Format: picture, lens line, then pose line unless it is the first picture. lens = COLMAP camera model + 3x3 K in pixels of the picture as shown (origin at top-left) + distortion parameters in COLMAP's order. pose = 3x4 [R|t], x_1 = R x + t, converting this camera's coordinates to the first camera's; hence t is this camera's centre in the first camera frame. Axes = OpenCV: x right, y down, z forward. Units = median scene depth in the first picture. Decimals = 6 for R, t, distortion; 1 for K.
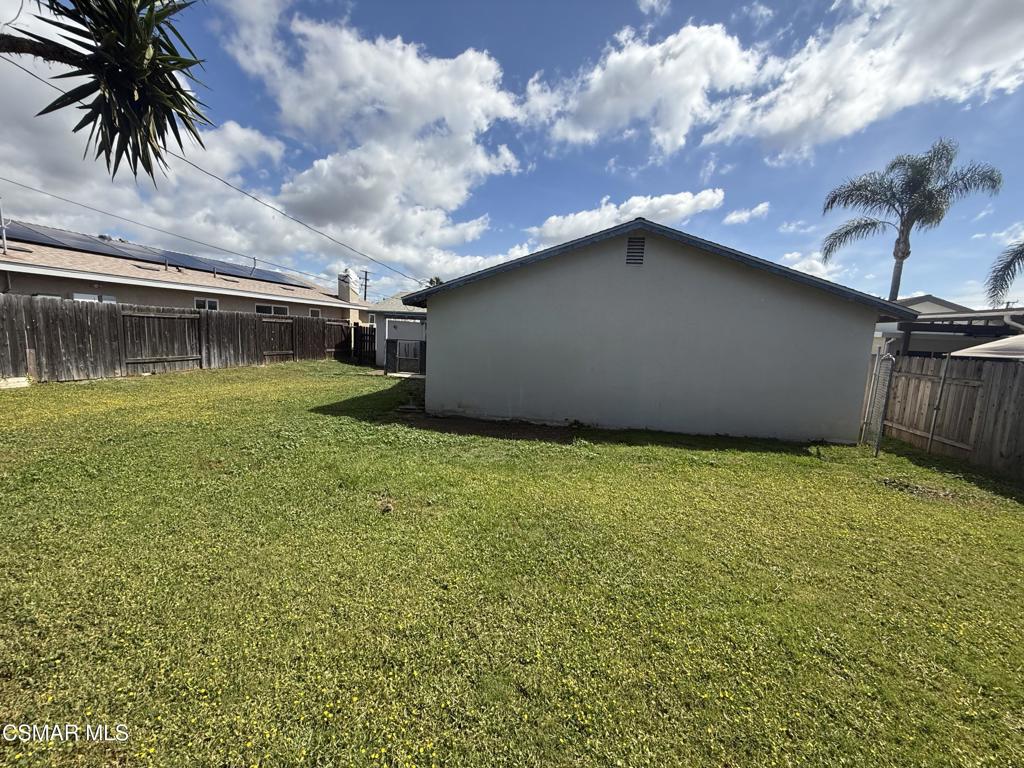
lens RADIAL K [[403.4, 0, 506.9], [0, 403.4, 382.9], [0, 0, 1]] dist [0.004721, 0.000047]
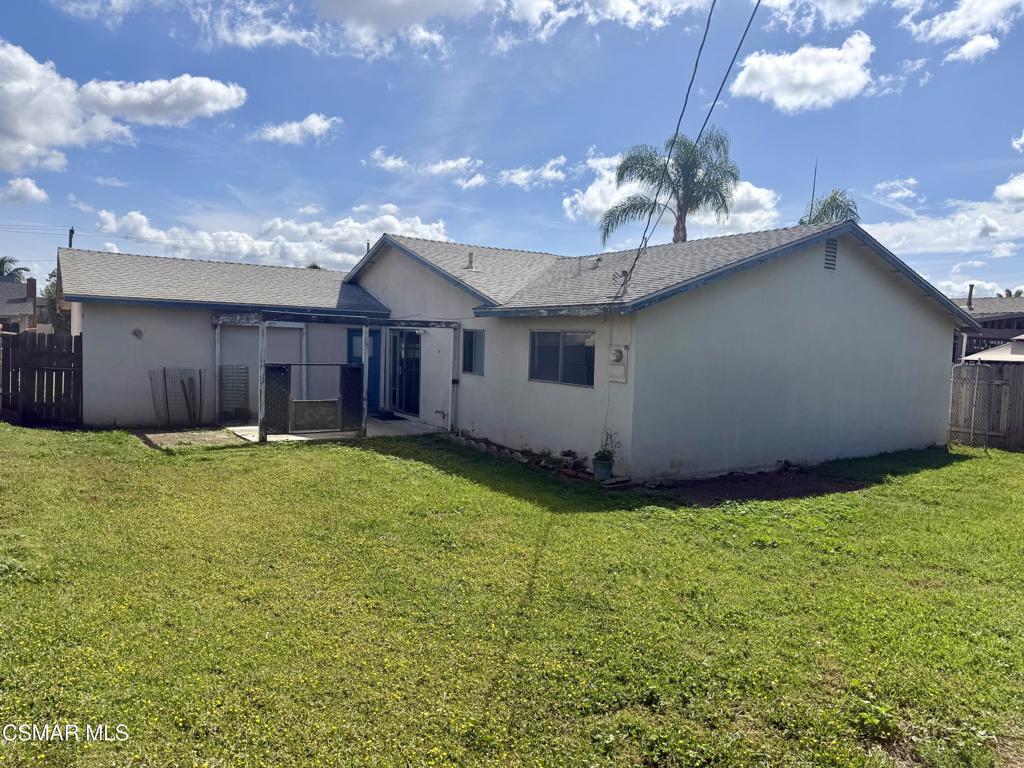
lens RADIAL K [[719.8, 0, 486.4], [0, 719.8, 389.4], [0, 0, 1]] dist [0.042980, -0.001680]
pose [[0.729801, -0.070405, 0.680025, -0.757403], [0.090404, 0.995887, 0.006085, -0.067412], [-0.677656, 0.057036, 0.733164, 0.219282]]
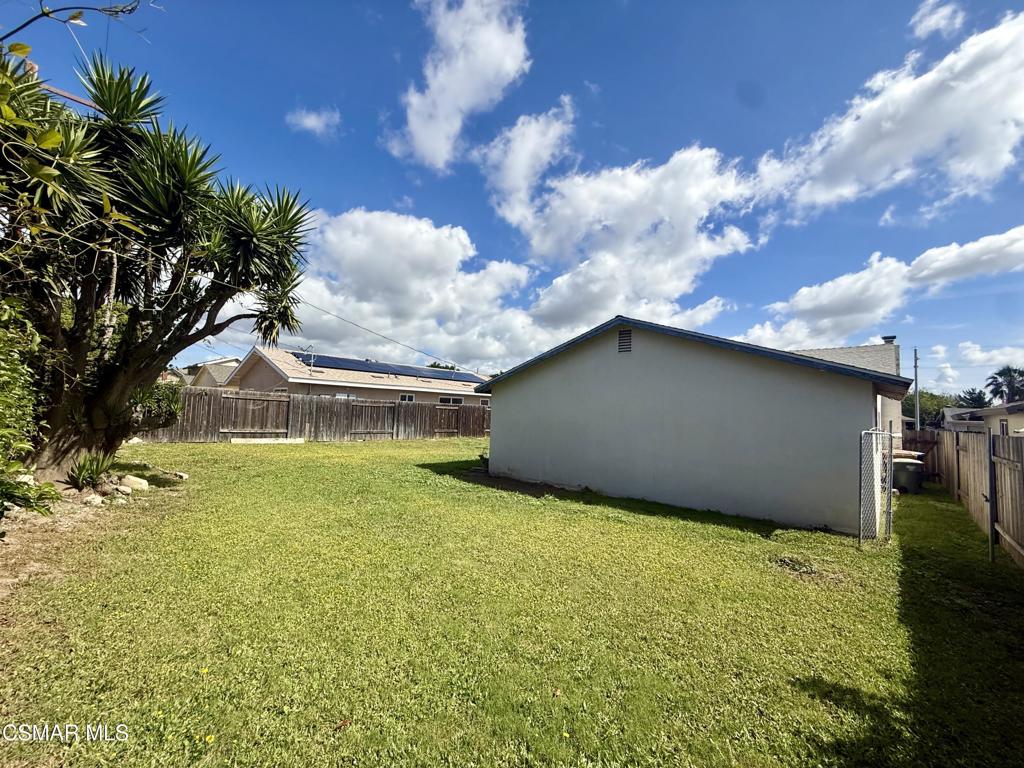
lens RADIAL K [[403.4, 0, 506.9], [0, 403.4, 382.9], [0, 0, 1]] dist [0.004721, 0.000047]
pose [[0.858734, -0.048401, -0.510131, 0.360561], [-0.063222, 0.977915, -0.199210, 0.029806], [0.508507, 0.203320, 0.836709, -0.083349]]
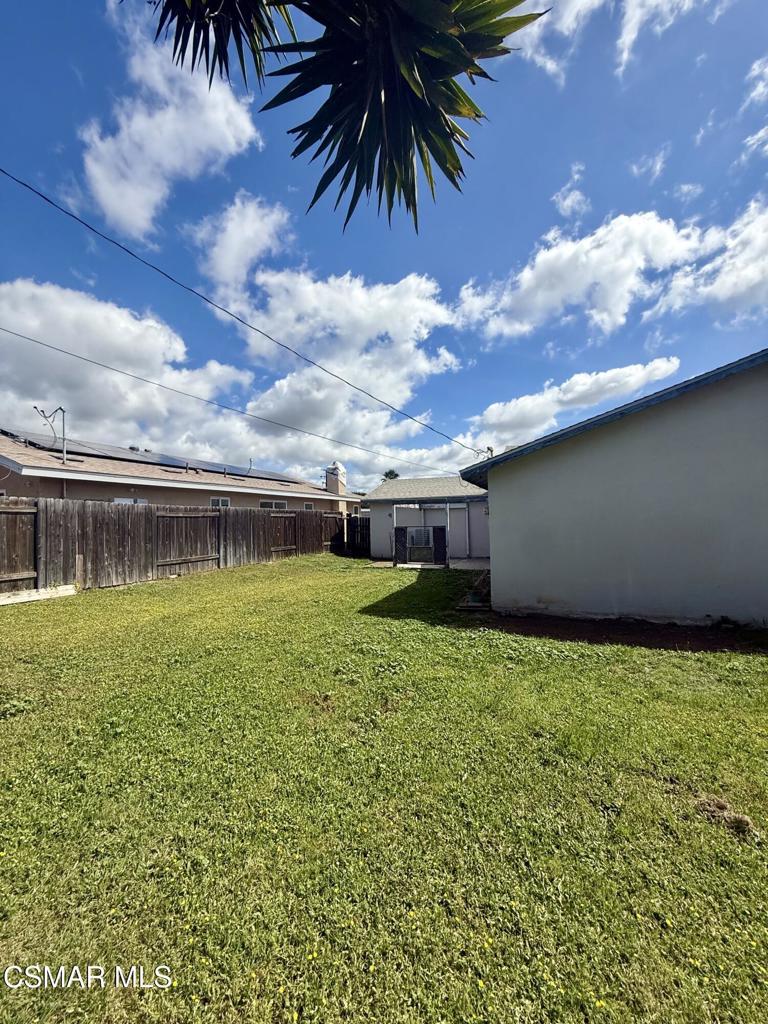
lens RADIAL K [[403.4, 0, 388.8], [0, 403.4, 504.5], [0, 0, 1]] dist [0.004721, 0.000047]
pose [[0.984086, -0.070498, -0.163109, -0.175391], [0.042315, 0.984498, -0.170216, -0.003803], [0.172580, 0.160605, 0.971814, 0.106727]]
